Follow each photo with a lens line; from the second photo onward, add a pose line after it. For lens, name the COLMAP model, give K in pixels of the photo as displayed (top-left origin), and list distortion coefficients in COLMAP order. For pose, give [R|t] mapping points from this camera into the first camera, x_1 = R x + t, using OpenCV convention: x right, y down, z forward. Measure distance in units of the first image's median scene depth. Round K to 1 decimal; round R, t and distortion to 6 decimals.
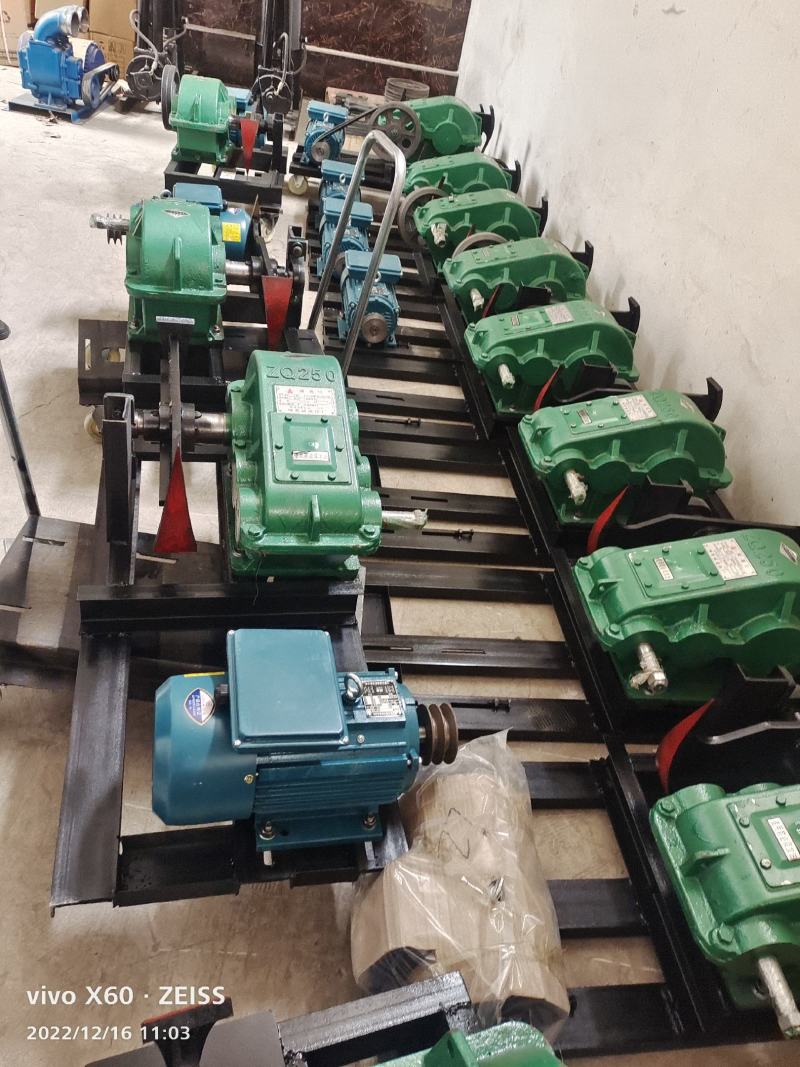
lens RADIAL K [[792.8, 0, 404.4], [0, 792.8, 504.9], [0, 0, 1]] dist [0.096655, -0.171602]
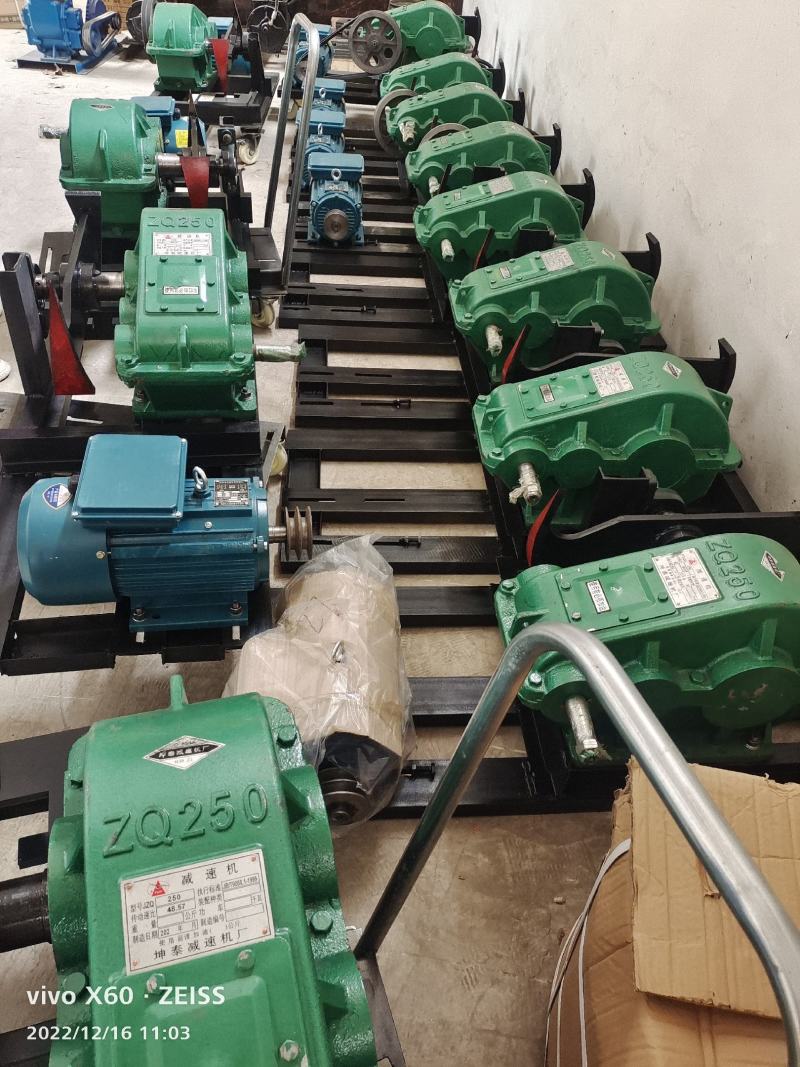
lens RADIAL K [[790.7, 0, 392.0], [0, 790.7, 510.1], [0, 0, 1]] dist [0.045198, -0.079618]
pose [[0.993610, -0.049772, -0.101296, 0.180571], [0.055921, 0.996702, 0.058797, 0.129728], [0.098036, -0.064086, 0.993117, -0.035332]]
